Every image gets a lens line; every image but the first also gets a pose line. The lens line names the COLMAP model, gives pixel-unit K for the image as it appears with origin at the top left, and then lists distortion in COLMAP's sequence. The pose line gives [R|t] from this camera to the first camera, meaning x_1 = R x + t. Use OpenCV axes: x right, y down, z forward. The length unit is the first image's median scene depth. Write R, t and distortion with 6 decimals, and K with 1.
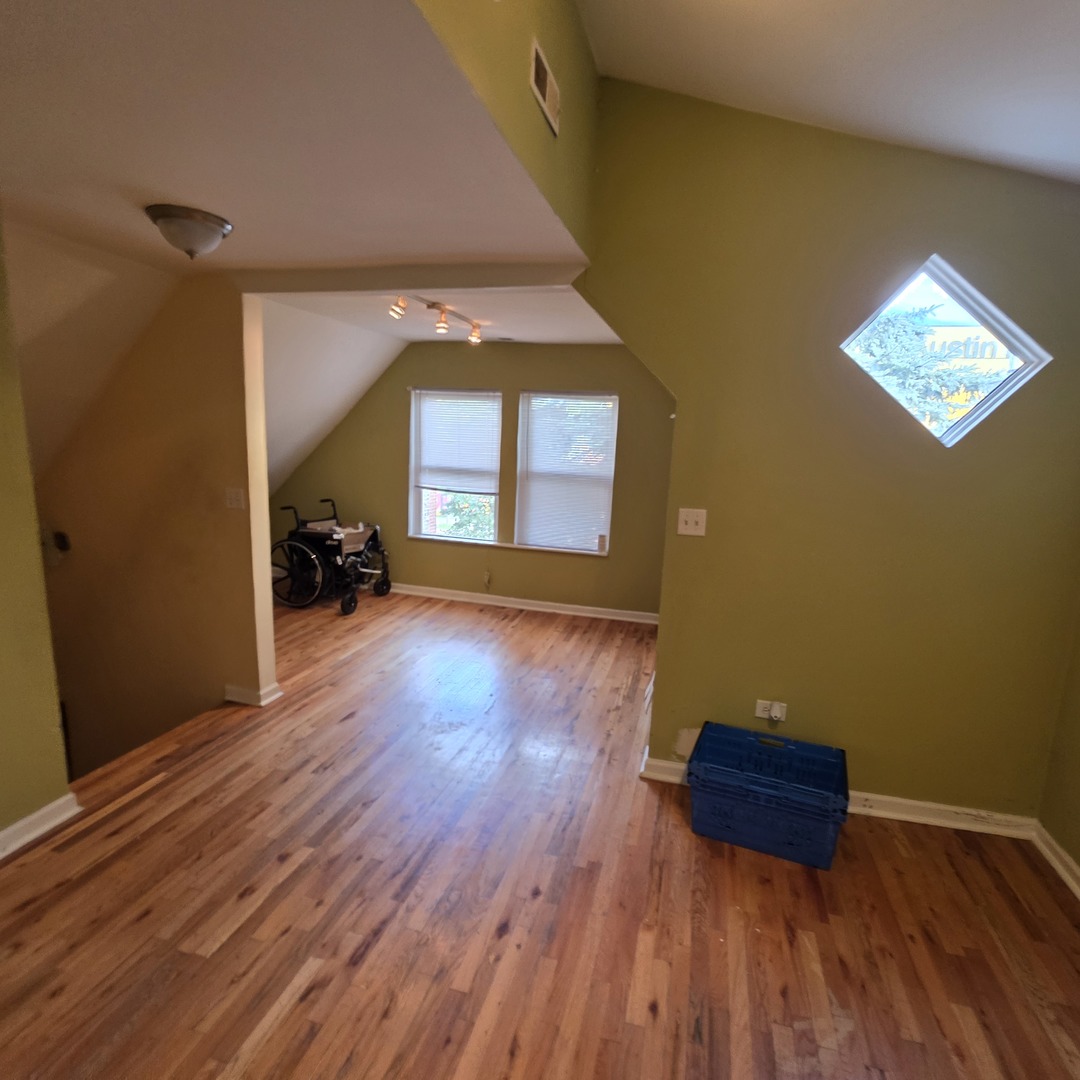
lens RADIAL K [[590.6, 0, 547.5], [0, 590.6, 545.6], [0, 0, 1]] dist [-0.001163, 0.000148]
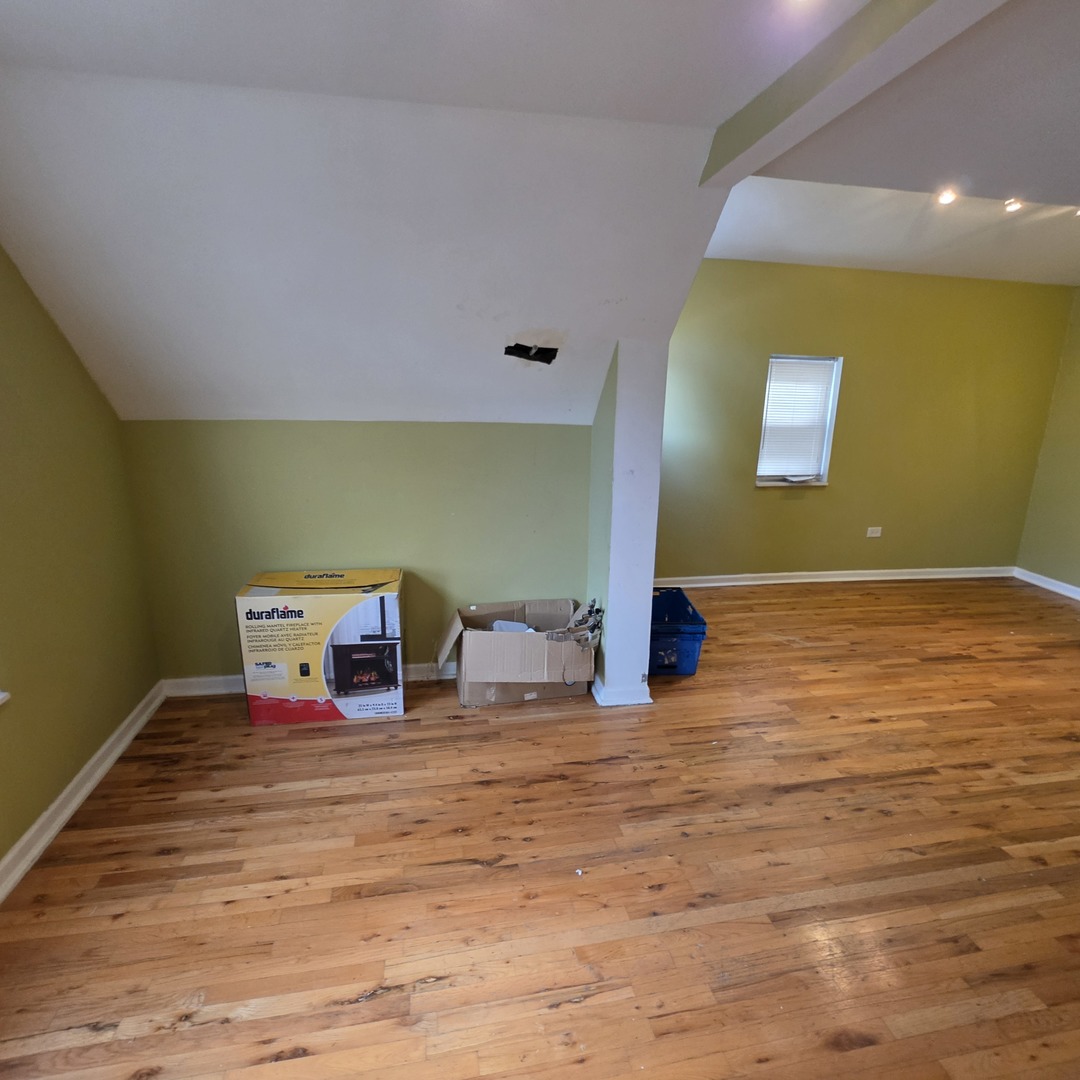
lens RADIAL K [[590.6, 0, 547.5], [0, 590.6, 545.6], [0, 0, 1]] dist [-0.001163, 0.000148]
pose [[-0.435847, -0.278352, 0.855895, -0.780867], [0.128672, 0.921933, 0.365353, -0.376454], [-0.890775, 0.269367, -0.366006, 1.933880]]
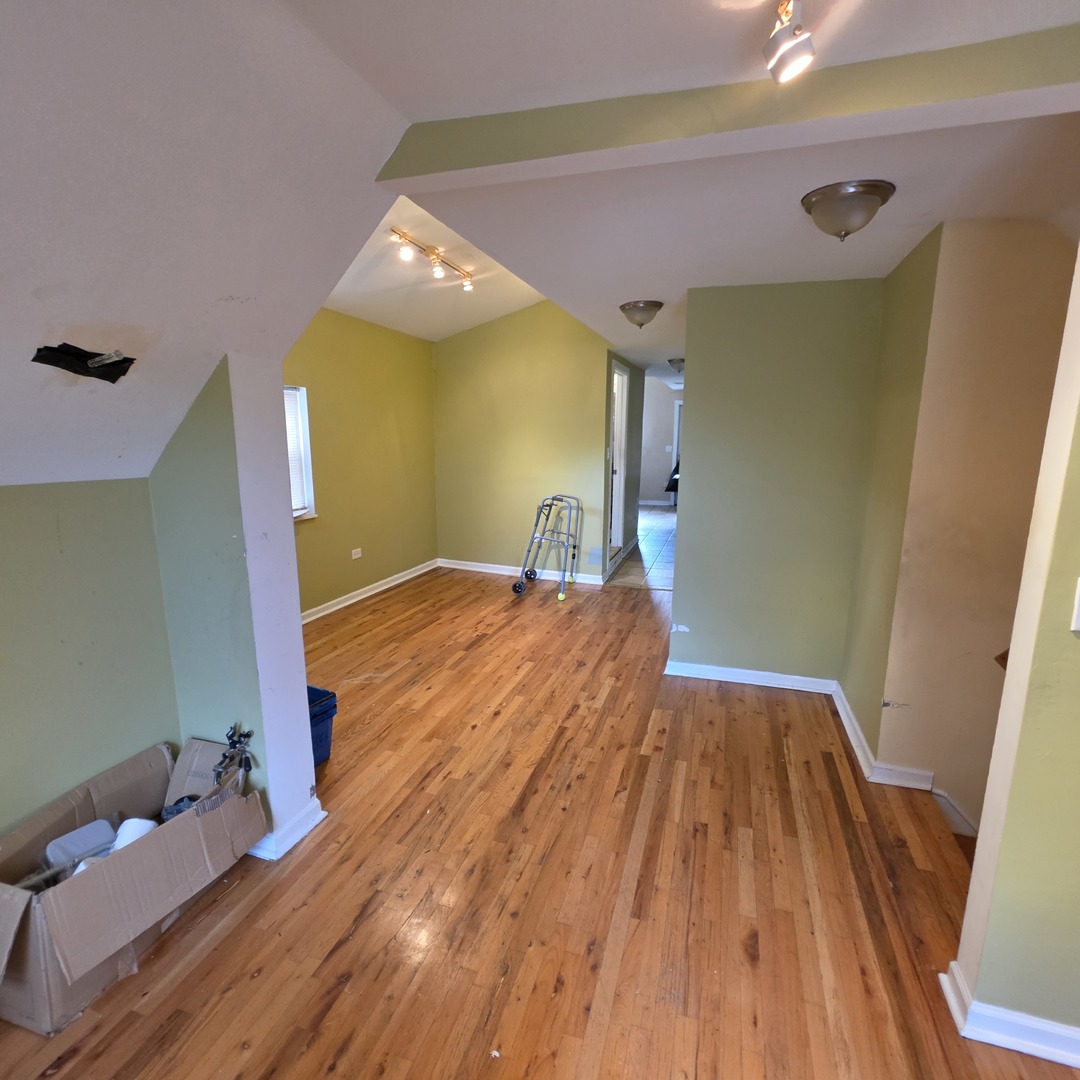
lens RADIAL K [[579.7, 0, 540.0], [0, 579.7, 540.0], [0, 0, 1]] dist [-0.001333, -0.000621]
pose [[-0.997384, -0.063195, 0.035098, -0.200506], [-0.045887, 0.928656, 0.368094, -0.389248], [-0.055855, 0.365520, -0.929126, 2.101747]]
